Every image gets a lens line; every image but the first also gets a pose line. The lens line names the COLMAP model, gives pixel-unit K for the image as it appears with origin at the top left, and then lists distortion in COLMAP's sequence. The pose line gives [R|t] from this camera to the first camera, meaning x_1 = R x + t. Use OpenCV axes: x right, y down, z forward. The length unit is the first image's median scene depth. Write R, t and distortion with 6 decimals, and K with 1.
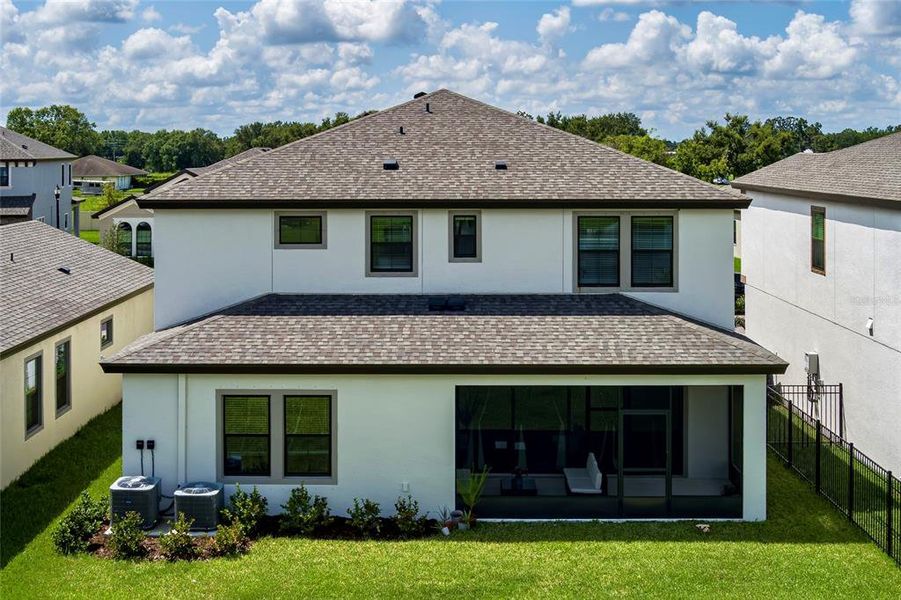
lens RADIAL K [[1450.2, 0, 396.3], [0, 1450.2, 245.9], [0, 0, 1]] dist [-0.094455, -0.070120]
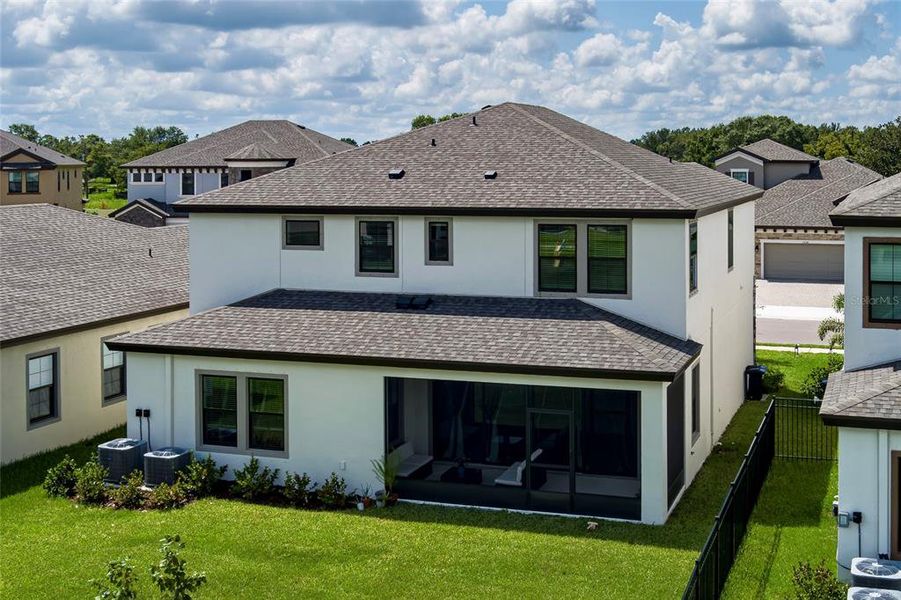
lens RADIAL K [[1450.2, 0, 396.3], [0, 1450.2, 245.9], [0, 0, 1]] dist [-0.094455, -0.070120]
pose [[0.929013, 0.019012, -0.369558, 0.419179], [-0.019951, 0.999800, 0.001281, -0.003905], [0.369508, 0.006183, 0.929207, -0.018521]]
